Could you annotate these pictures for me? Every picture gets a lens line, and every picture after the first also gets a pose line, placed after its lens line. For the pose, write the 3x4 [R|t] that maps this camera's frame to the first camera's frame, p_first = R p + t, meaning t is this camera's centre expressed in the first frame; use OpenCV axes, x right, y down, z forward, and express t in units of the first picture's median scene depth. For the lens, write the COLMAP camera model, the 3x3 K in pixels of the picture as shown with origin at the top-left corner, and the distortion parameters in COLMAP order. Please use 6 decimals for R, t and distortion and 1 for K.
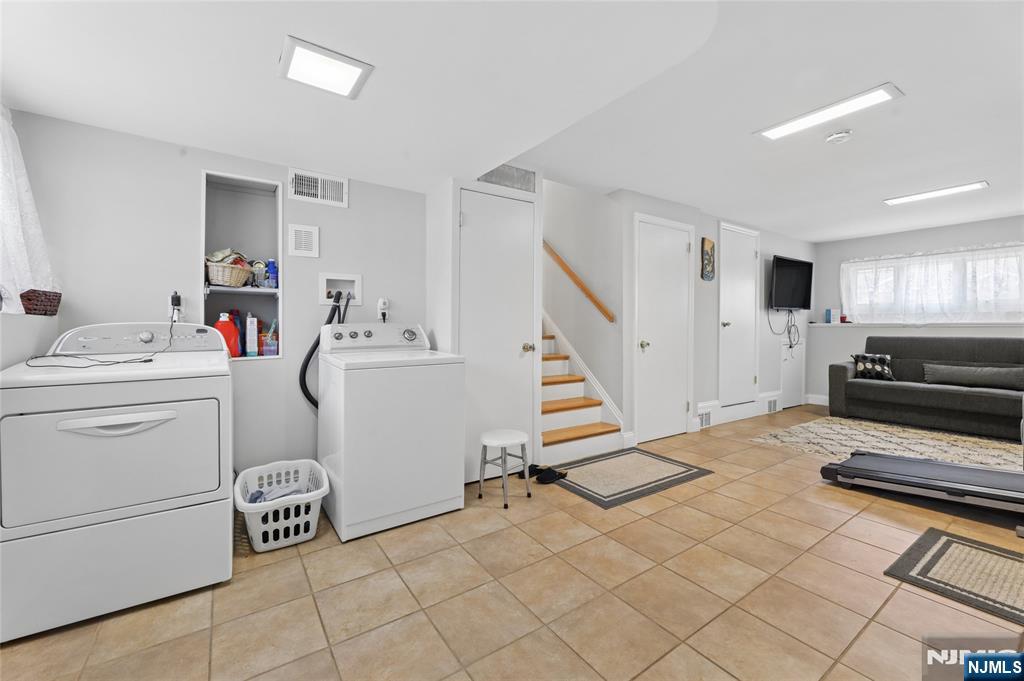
lens RADIAL K [[418.8, 0, 512.1], [0, 418.8, 319.5], [0, 0, 1]] dist [0.000255, -0.000162]
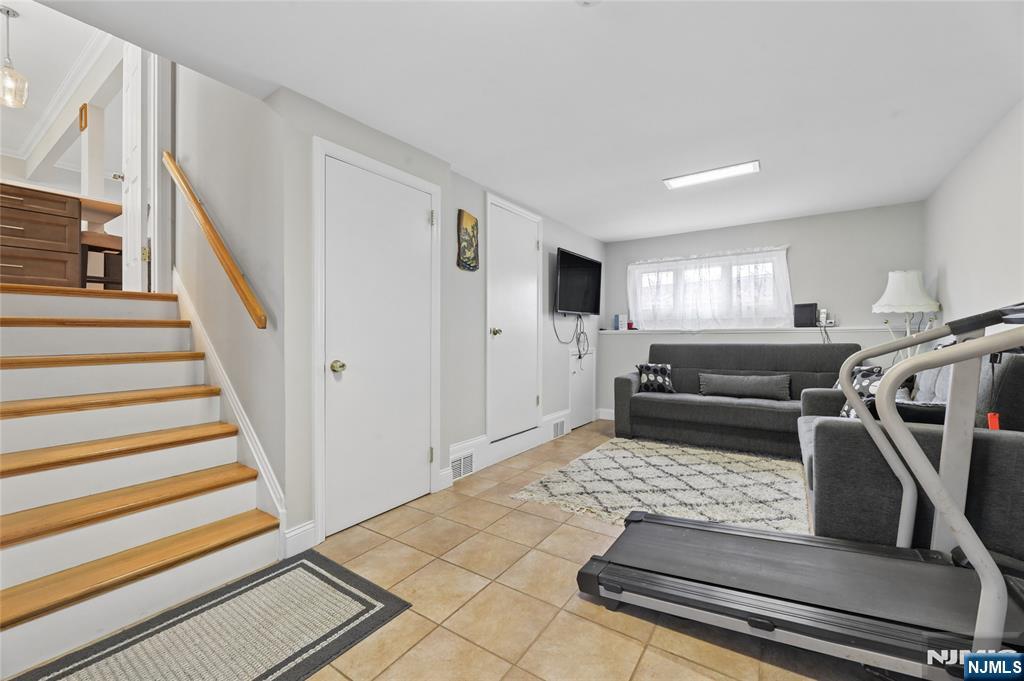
lens RADIAL K [[416.9, 0, 512.5], [0, 416.9, 326.4], [0, 0, 1]] dist [-0.000386, 0.000002]
pose [[0.931959, -0.001069, 0.362562, 0.268896], [0.002699, 0.999988, -0.003990, 0.004932], [-0.362554, 0.004697, 0.931951, 0.295719]]
